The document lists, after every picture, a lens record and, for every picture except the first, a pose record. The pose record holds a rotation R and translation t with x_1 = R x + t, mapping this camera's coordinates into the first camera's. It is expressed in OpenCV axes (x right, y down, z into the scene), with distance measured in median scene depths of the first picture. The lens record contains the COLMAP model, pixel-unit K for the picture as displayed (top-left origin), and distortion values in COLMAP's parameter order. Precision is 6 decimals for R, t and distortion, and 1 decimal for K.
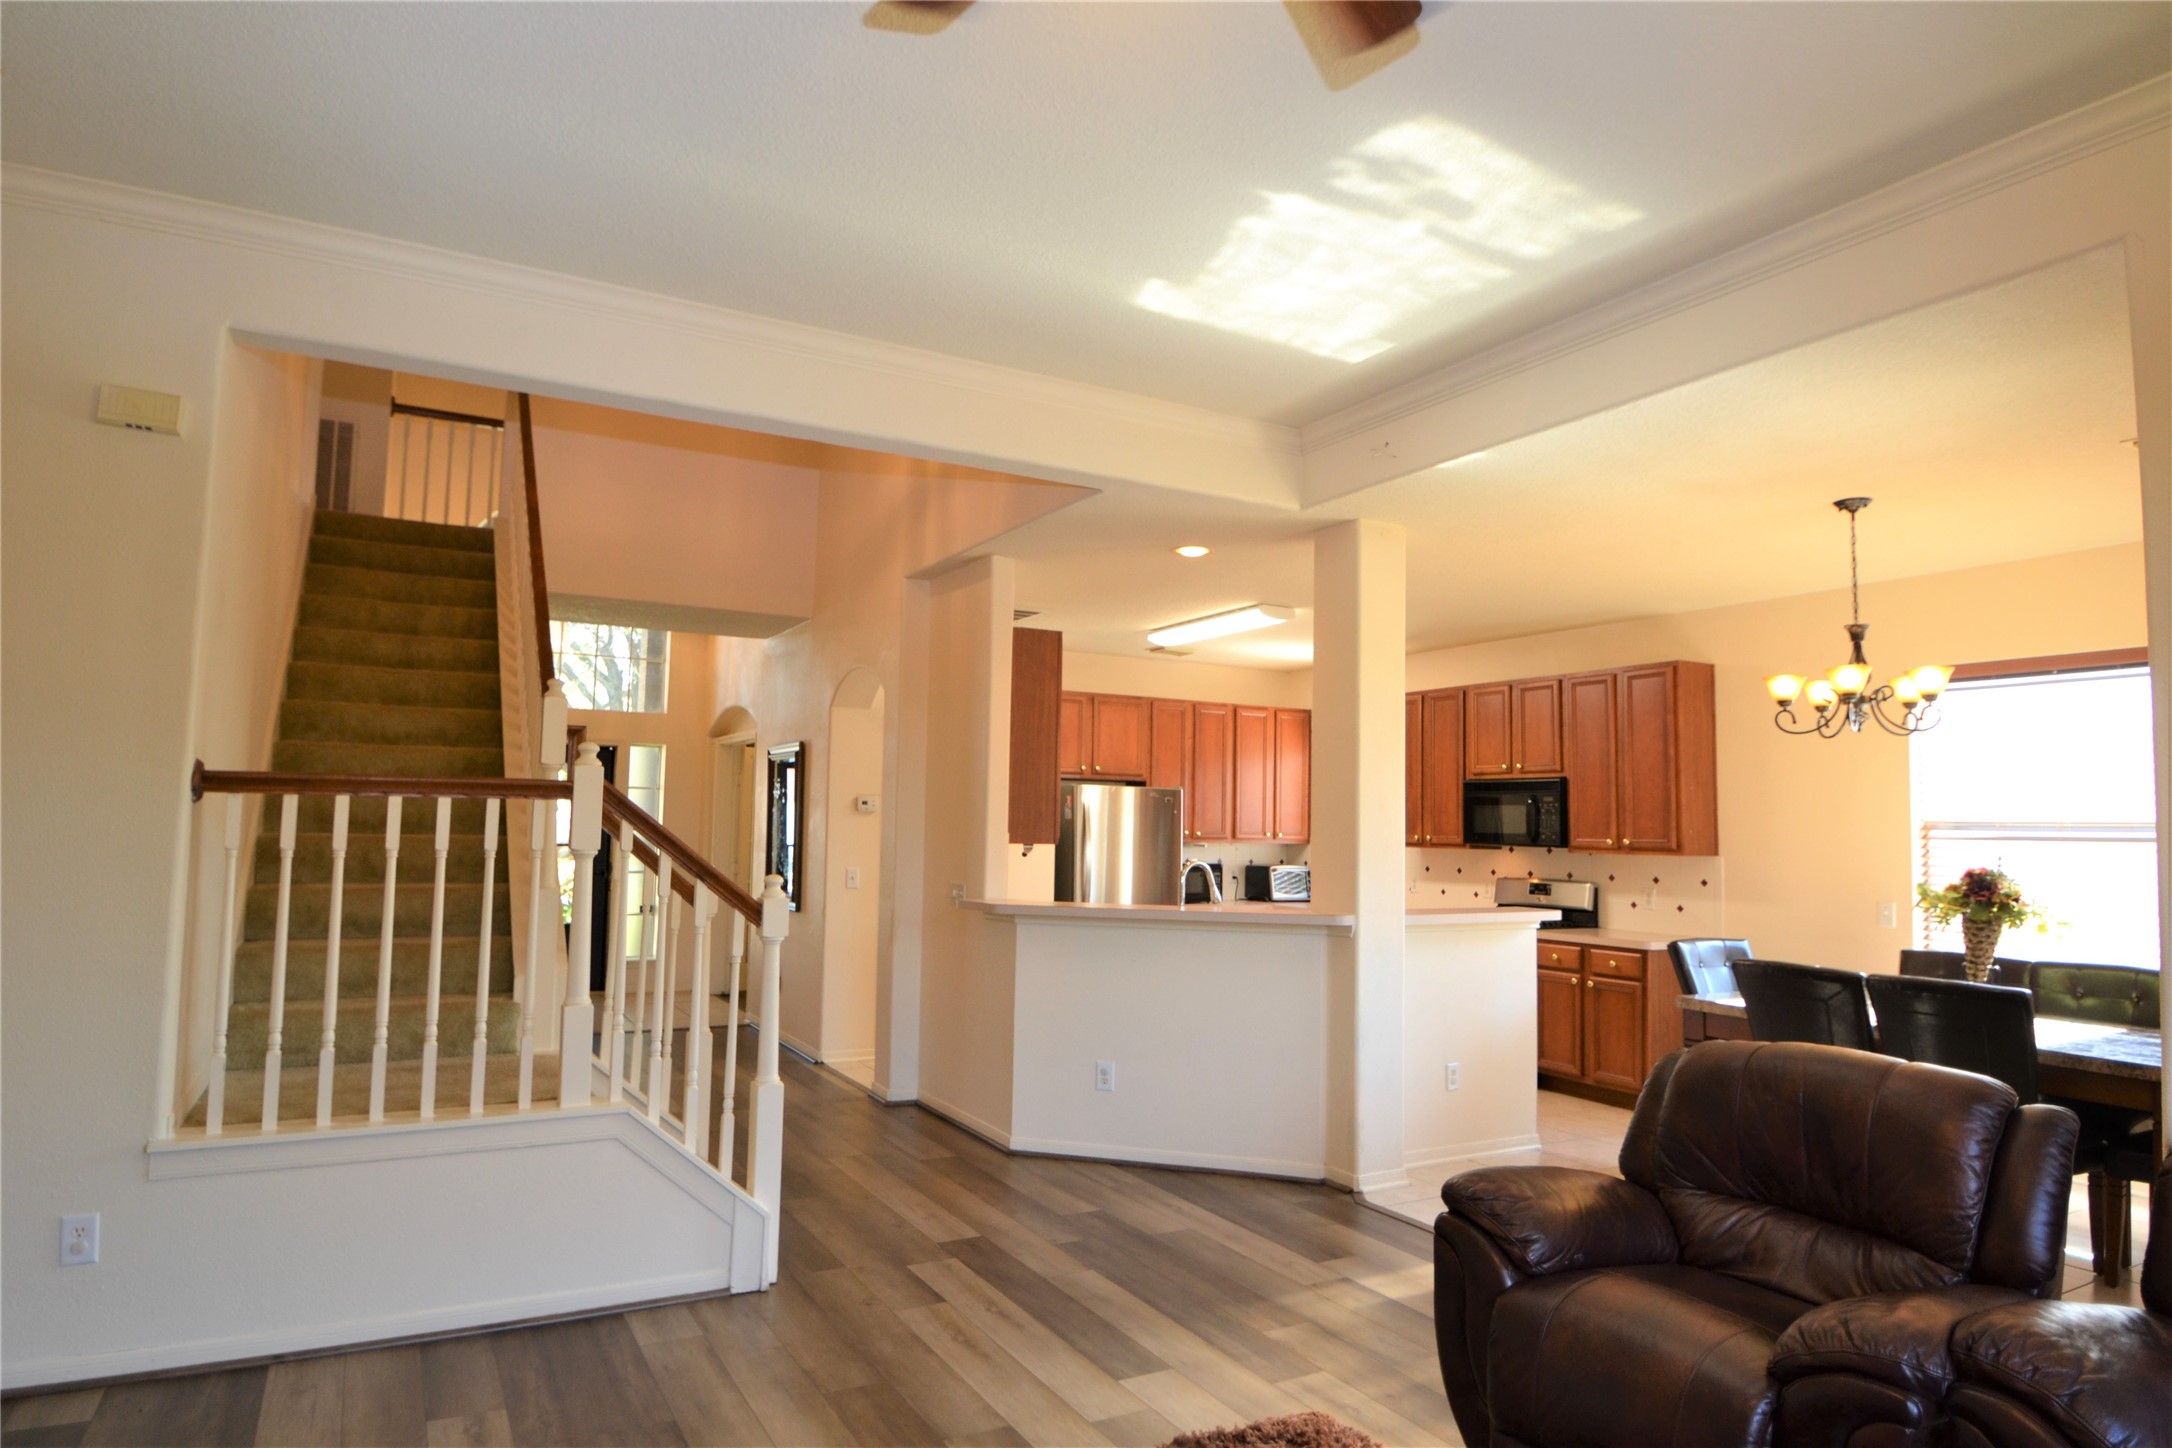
lens RADIAL K [[1255.3, 0, 1074.0], [0, 1255.3, 726.1], [0, 0, 1]] dist [-0.019889, -0.011229]
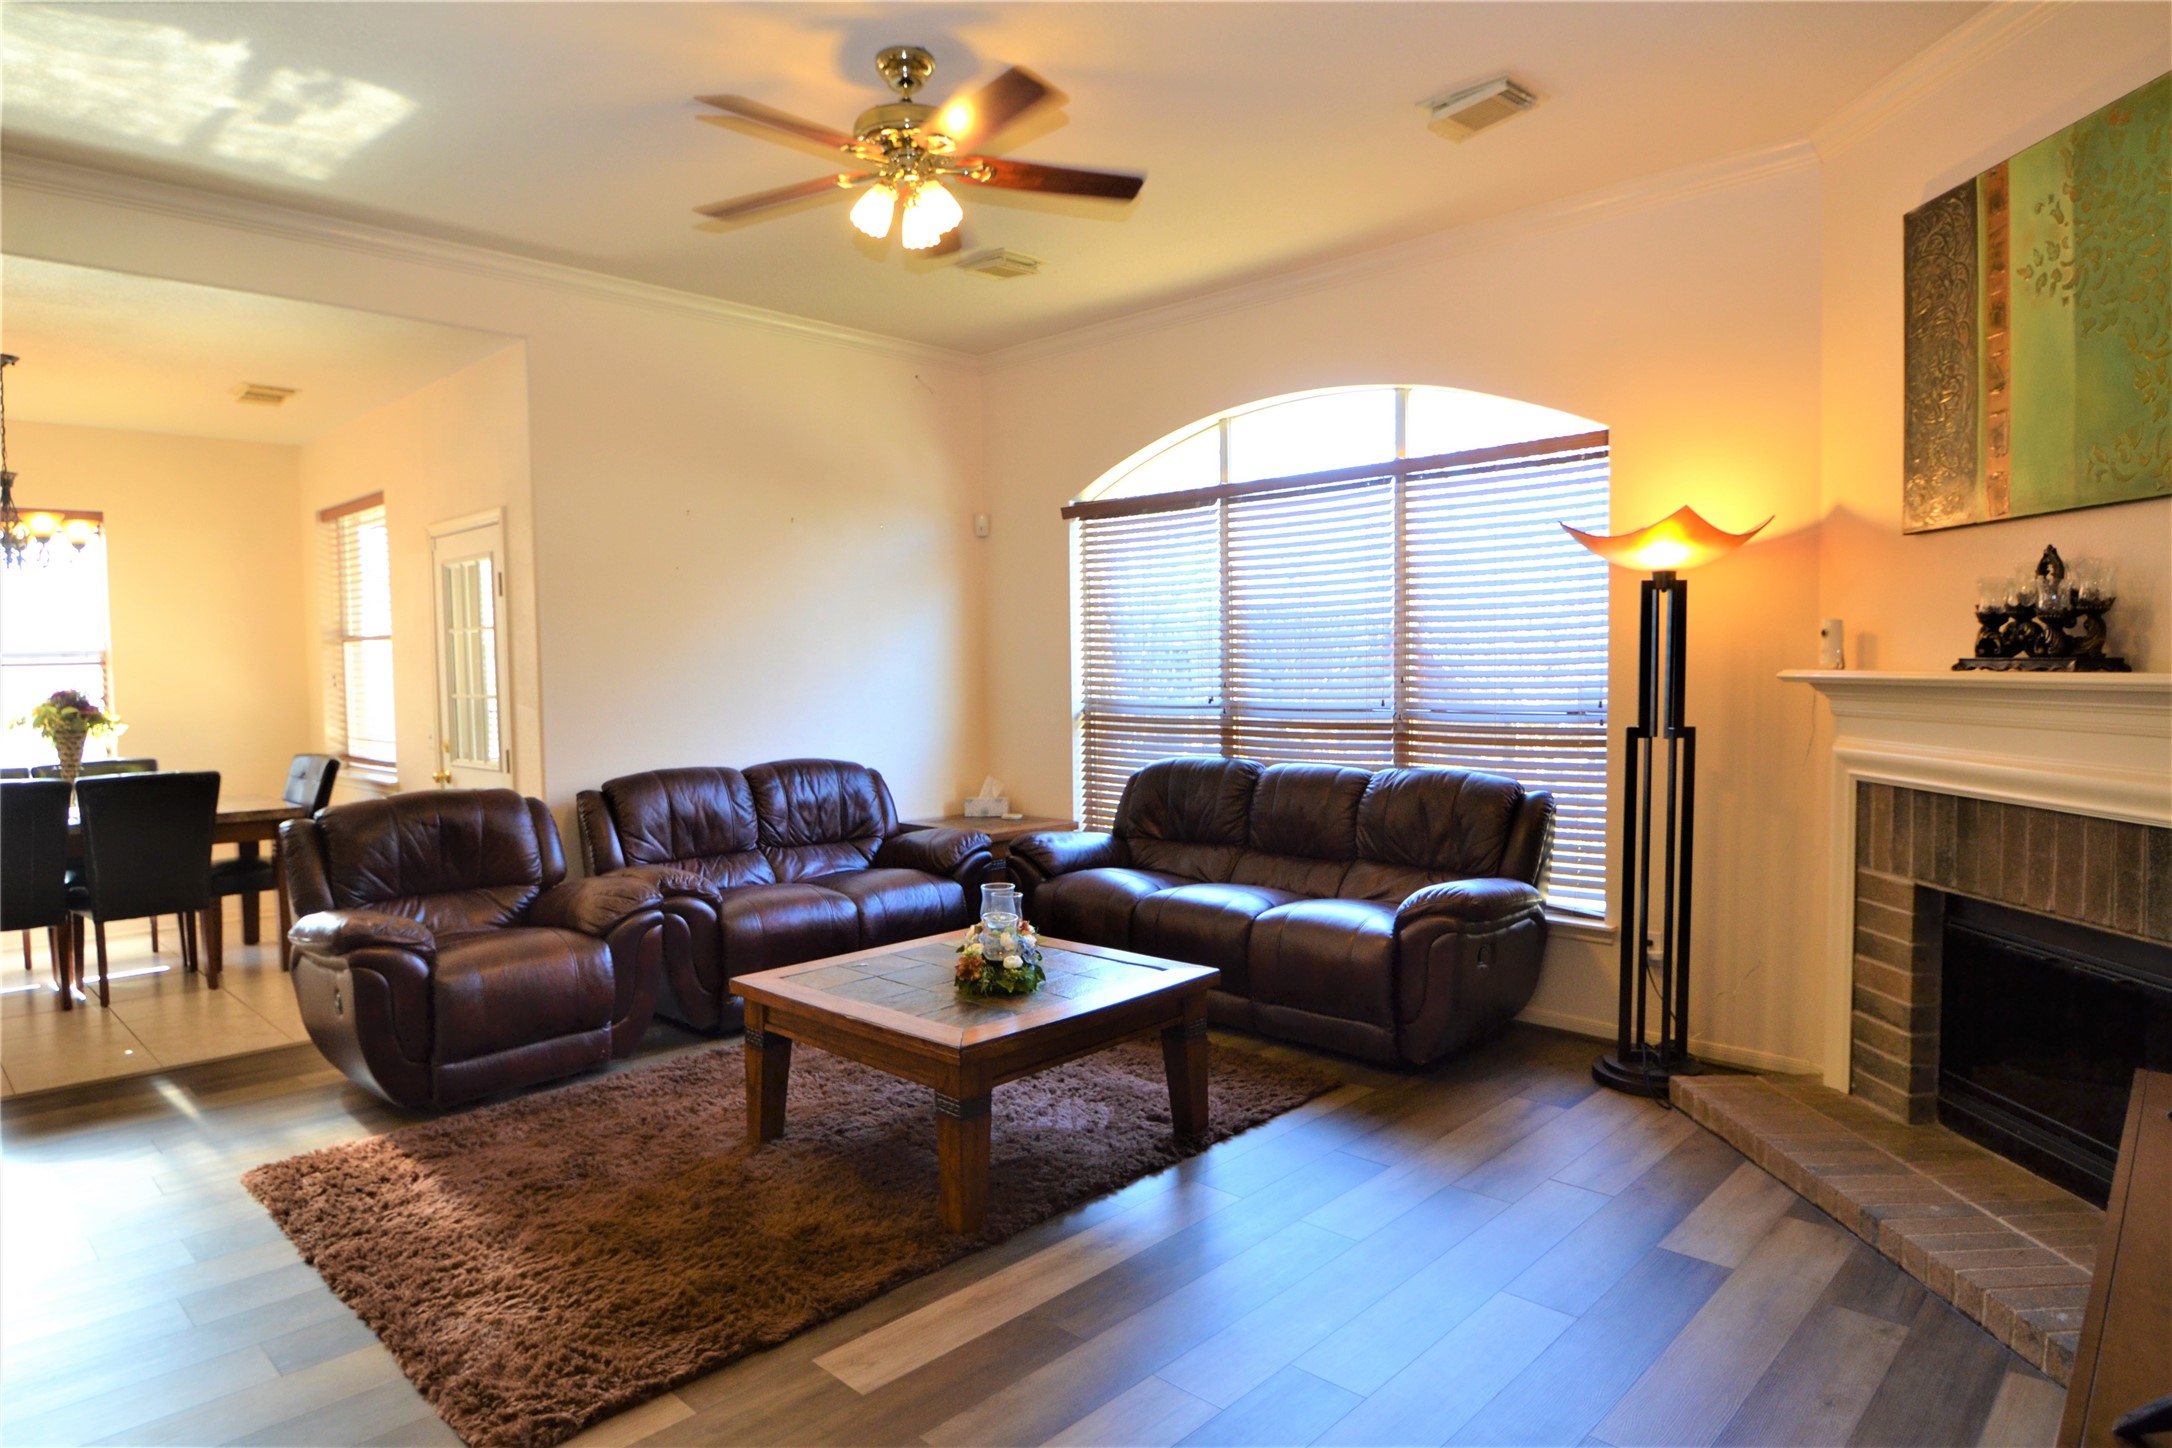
lens RADIAL K [[1255.3, 0, 1073.3], [0, 1255.3, 733.4], [0, 0, 1]] dist [-0.019889, -0.011229]
pose [[-0.294243, -0.072685, 0.952963, -0.751818], [-0.068616, 0.996137, 0.054791, 0.026696], [-0.953264, -0.049267, -0.298093, 0.445838]]
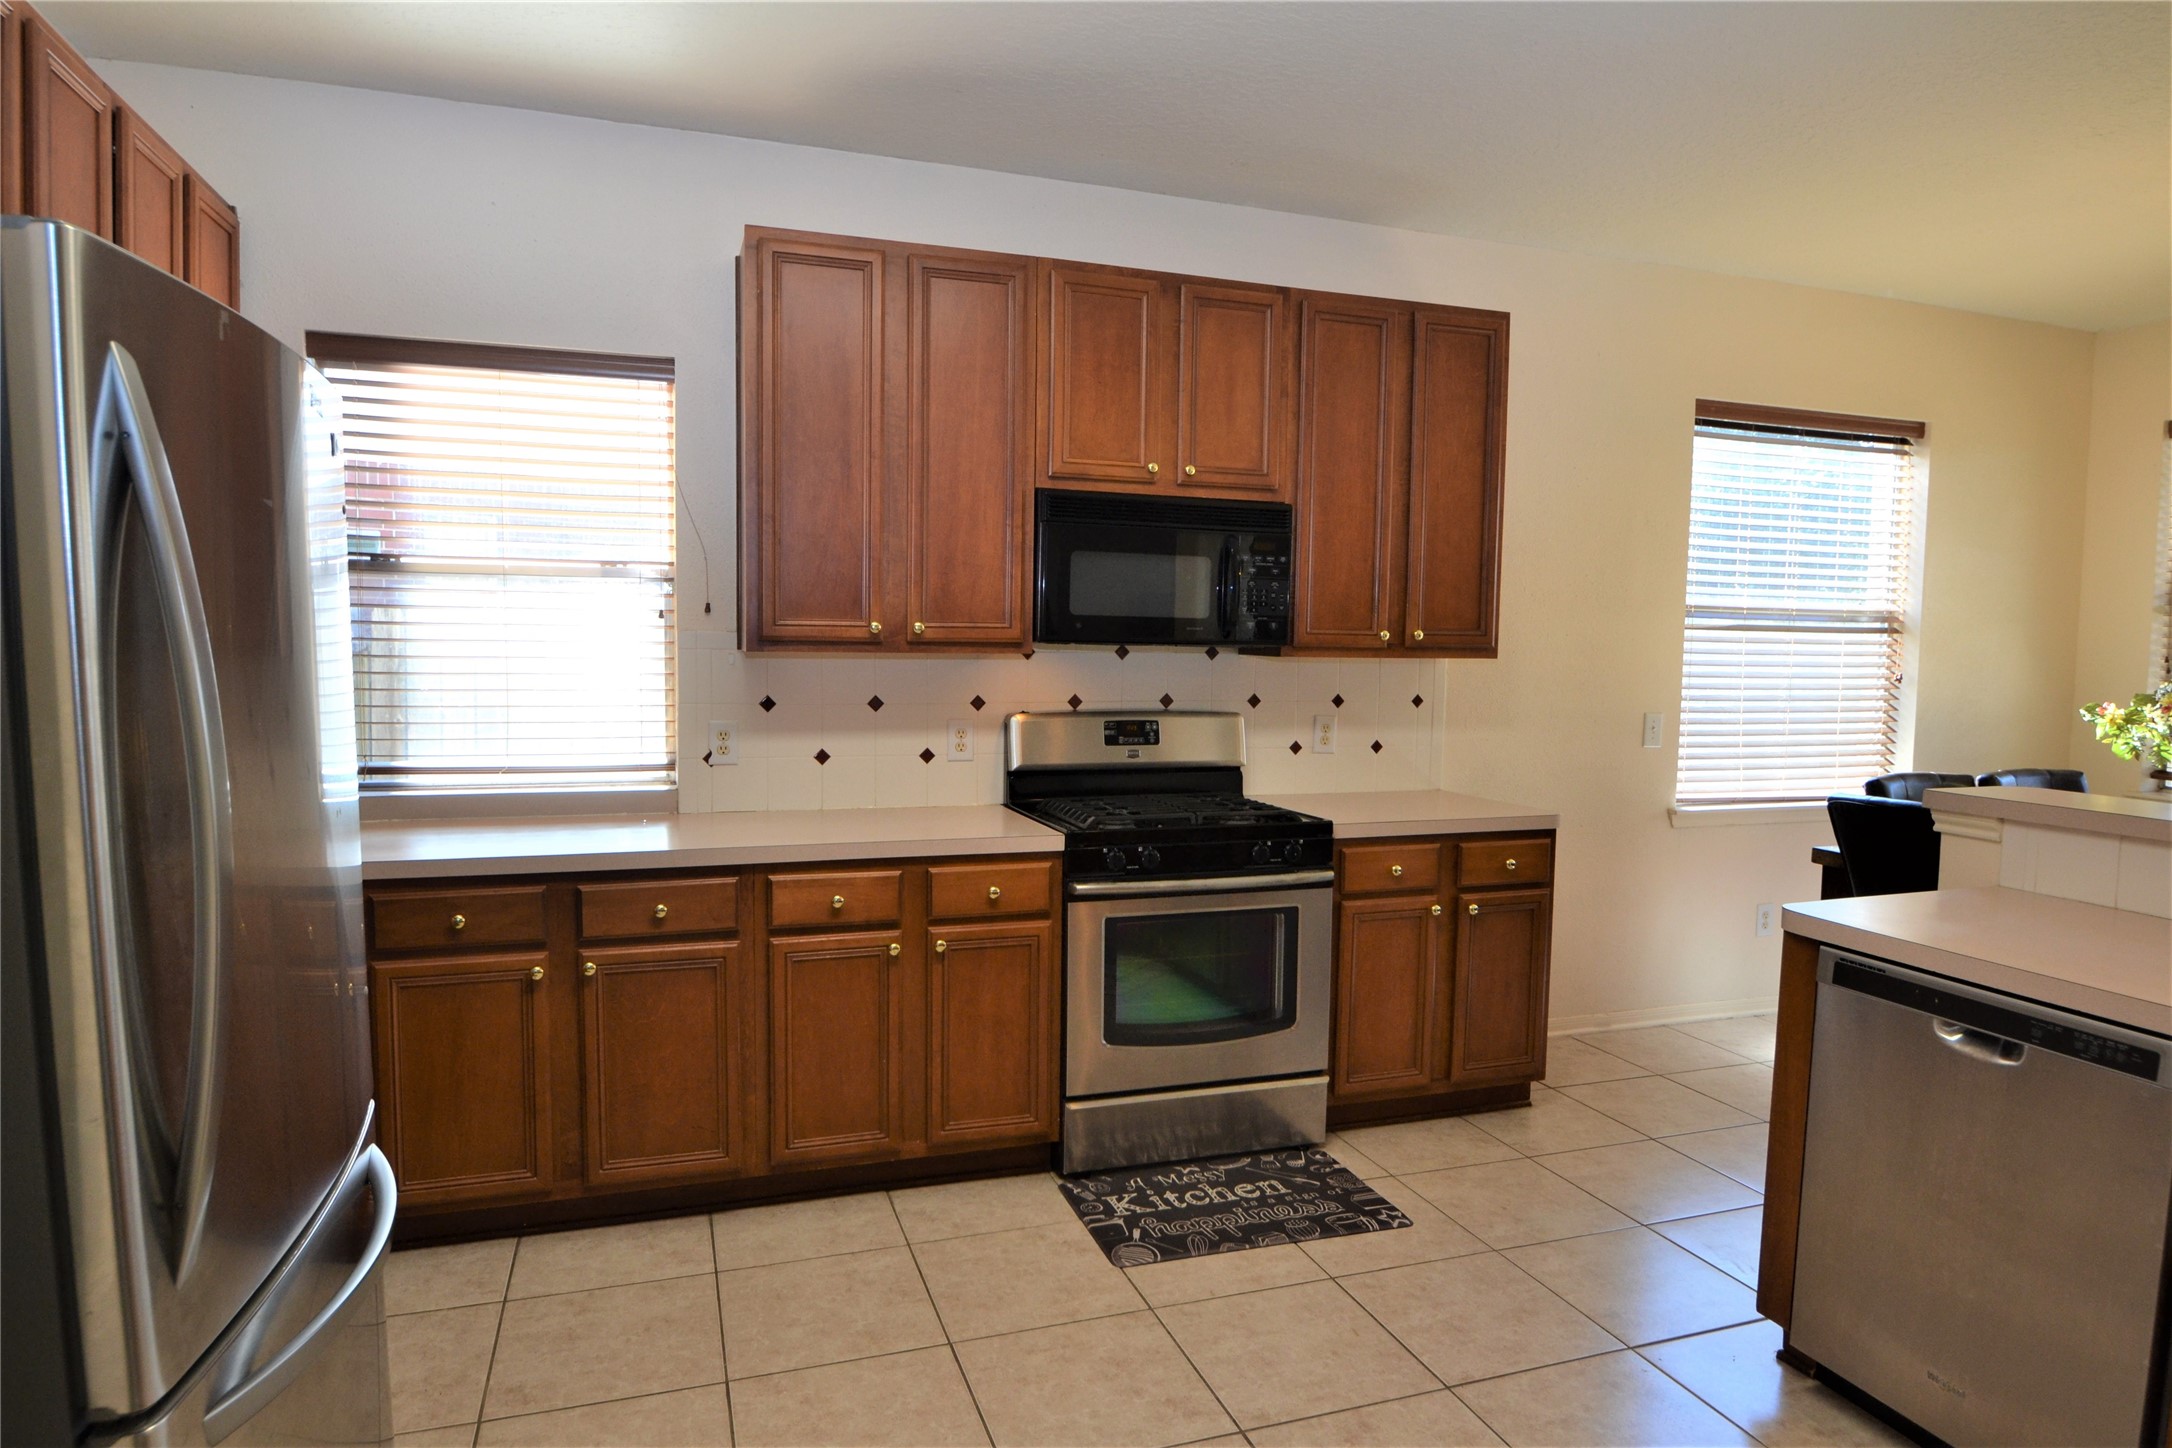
lens RADIAL K [[1255.3, 0, 1087.6], [0, 1255.3, 734.7], [0, 0, 1]] dist [-0.019889, -0.011229]
pose [[0.182118, -0.084485, 0.979640, -0.193304], [-0.085795, 0.991137, 0.101426, 0.148661], [-0.979527, -0.102520, 0.173255, 1.665279]]
